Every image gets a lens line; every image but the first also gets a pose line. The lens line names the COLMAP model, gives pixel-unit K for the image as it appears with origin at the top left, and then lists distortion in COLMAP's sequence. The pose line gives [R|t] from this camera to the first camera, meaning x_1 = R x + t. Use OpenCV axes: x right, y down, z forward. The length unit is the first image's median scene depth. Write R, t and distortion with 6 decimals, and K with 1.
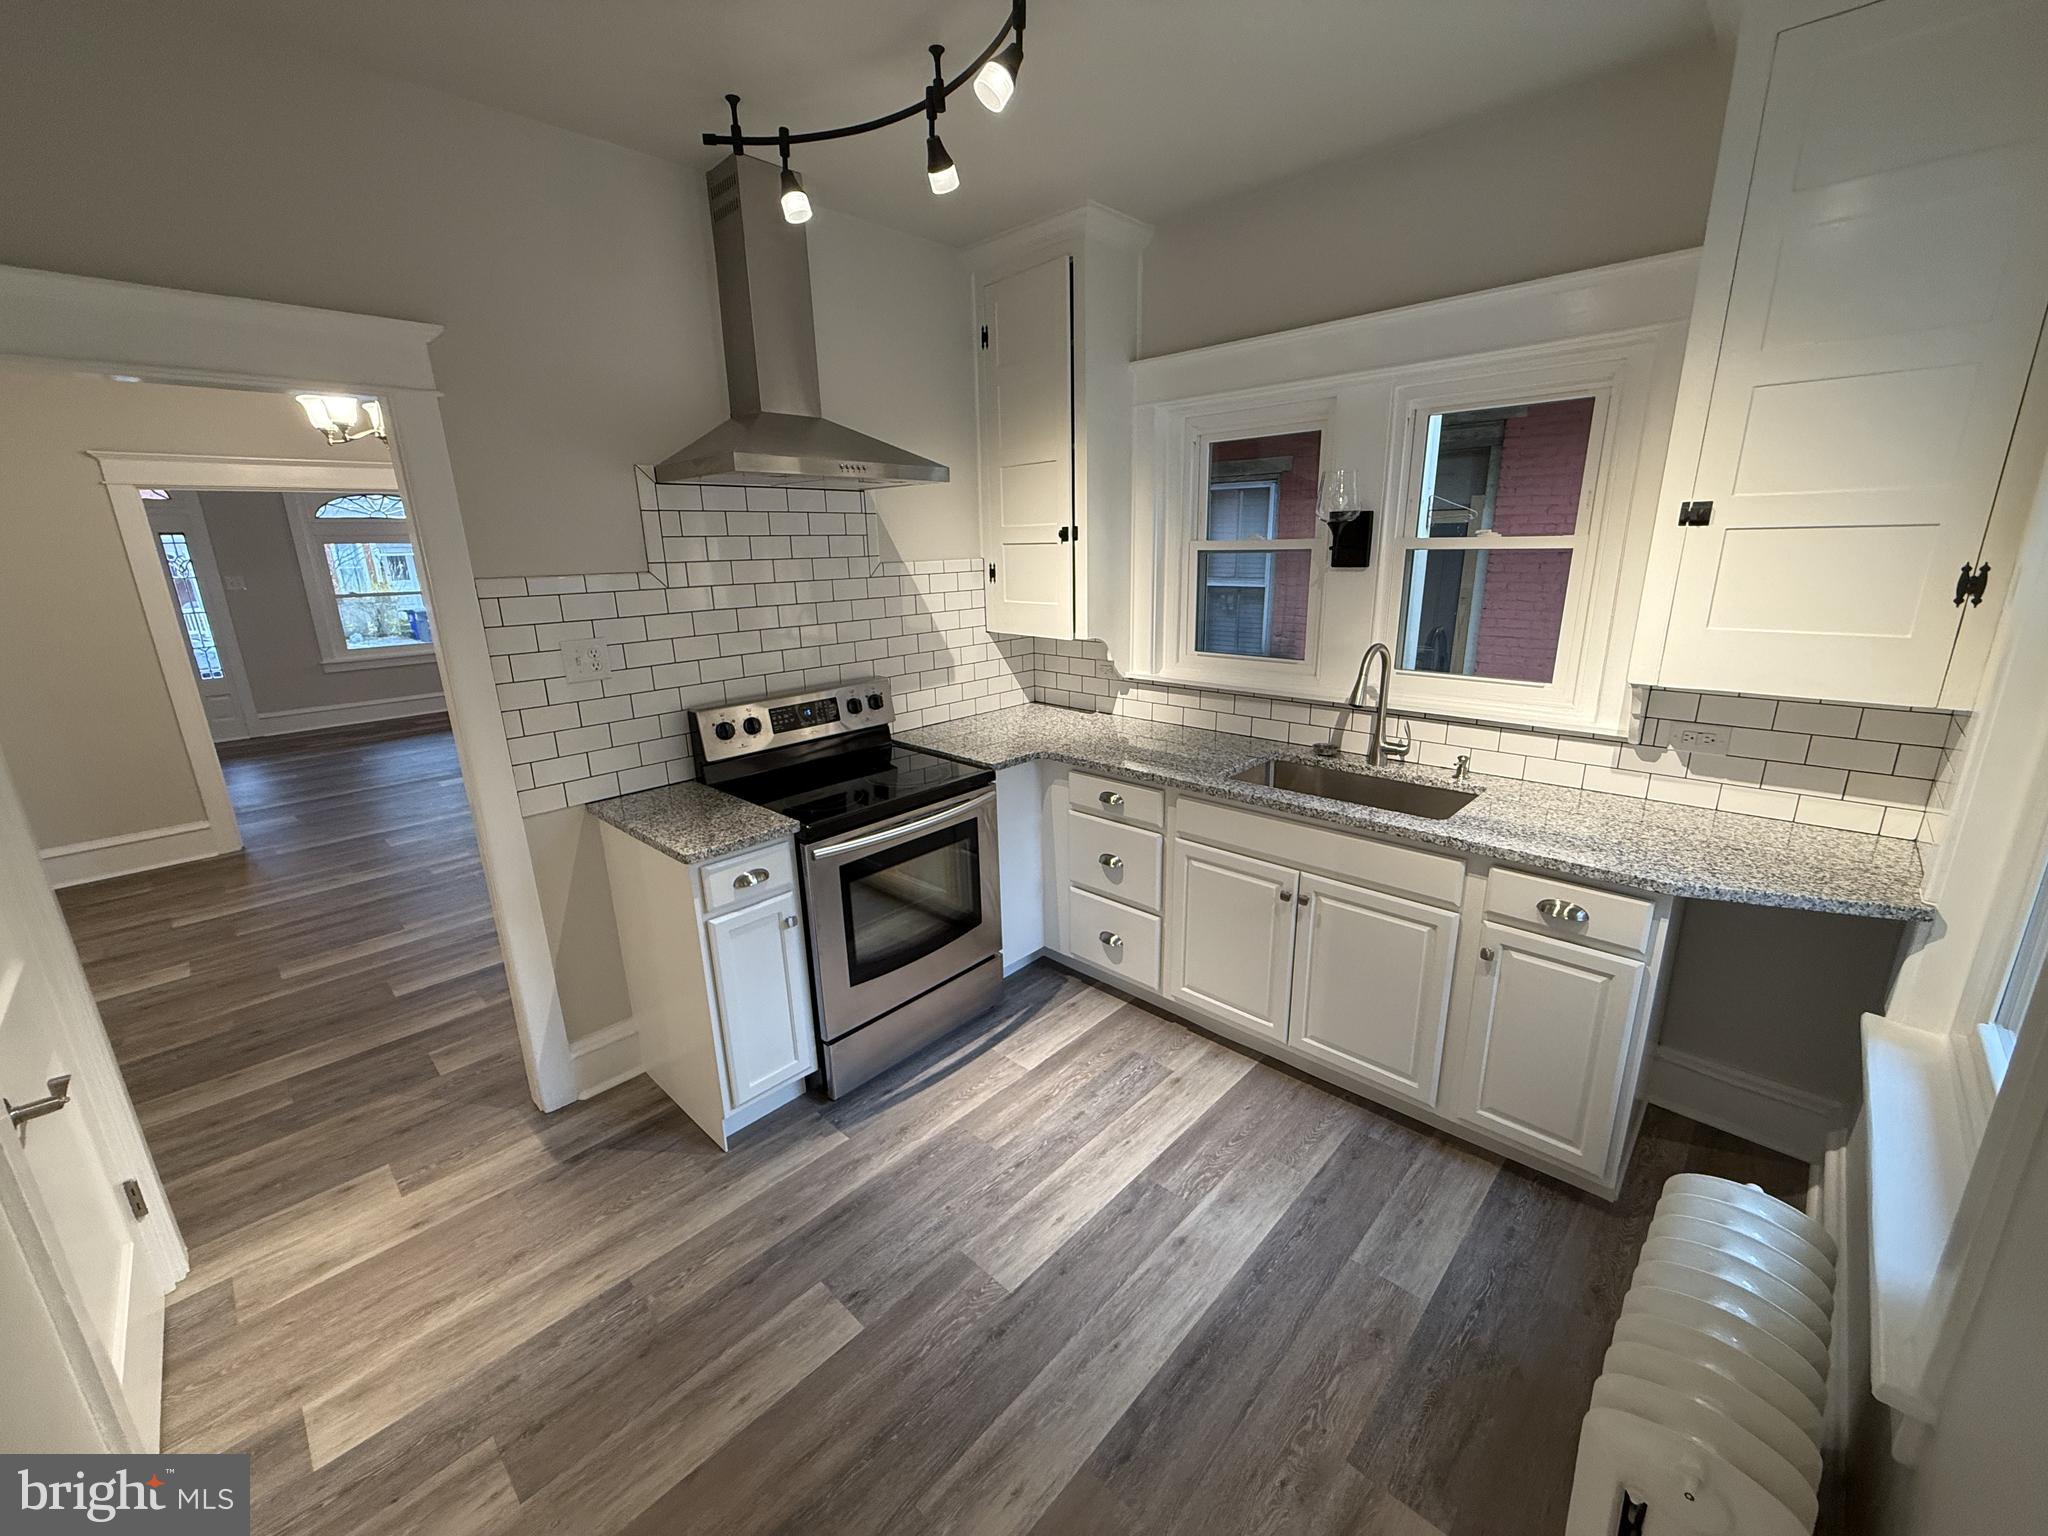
lens RADIAL K [[814.3, 0, 1015.2], [0, 814.3, 767.9], [0, 0, 1]] dist [-0.000761, -0.000442]
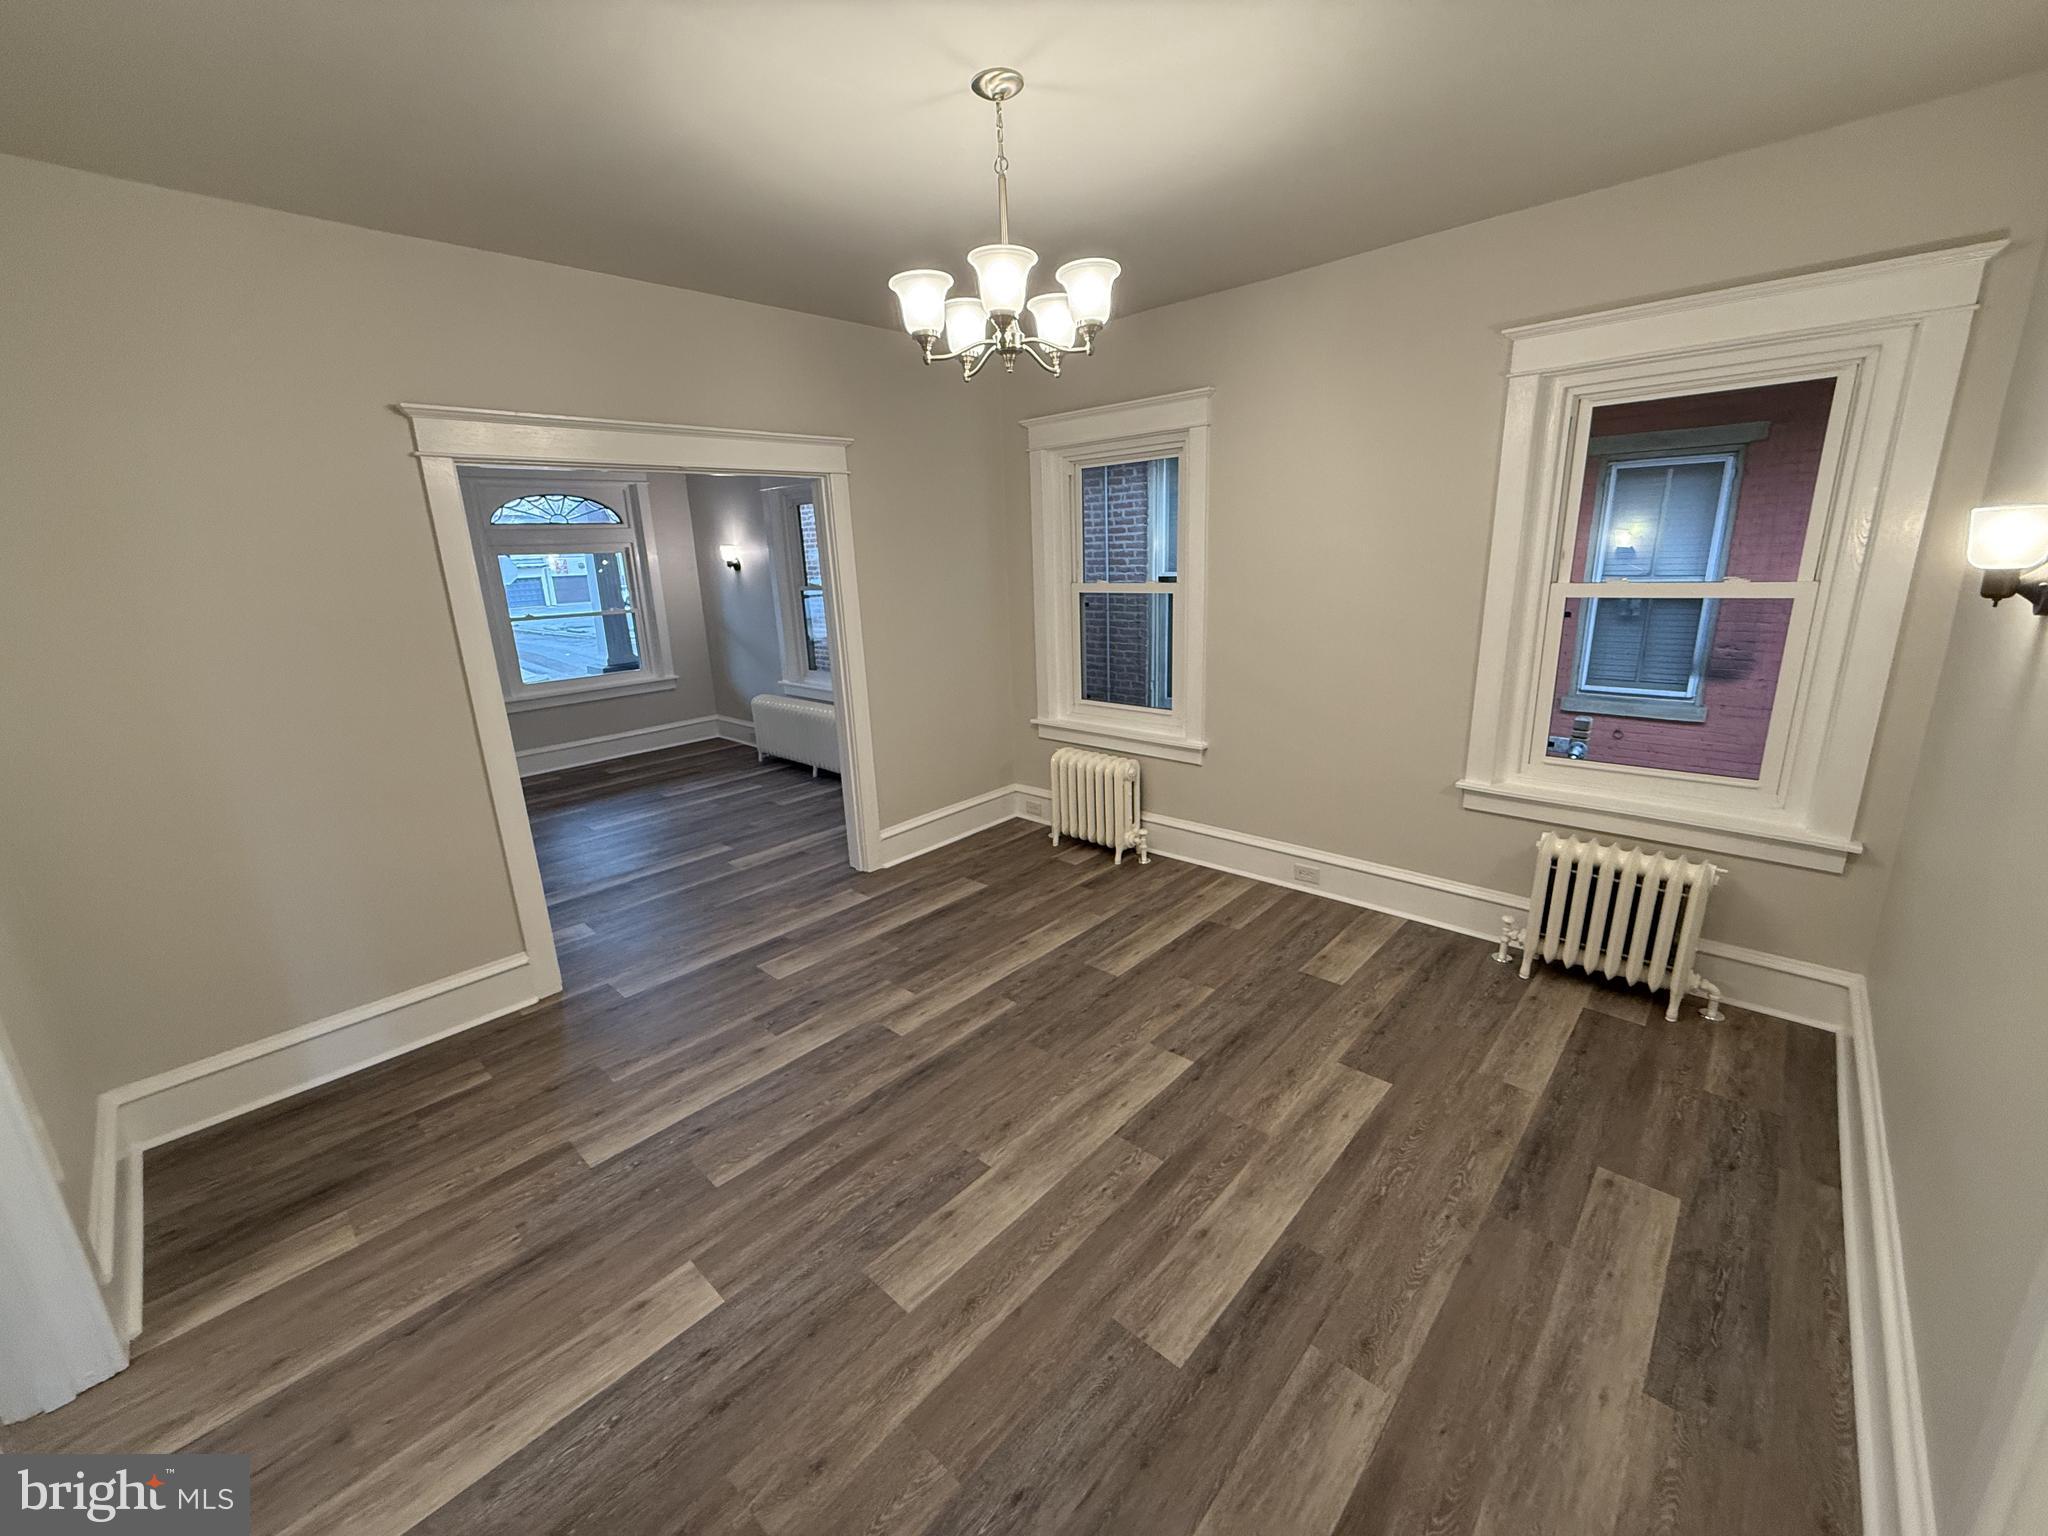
lens RADIAL K [[812.4, 0, 1021.1], [0, 812.4, 768.9], [0, 0, 1]] dist [-0.001471, -0.000118]
pose [[0.999637, -0.022627, 0.014638, -1.204113], [0.022749, 0.999708, -0.008190, -0.155021], [-0.014448, 0.008520, 0.999859, 0.641461]]
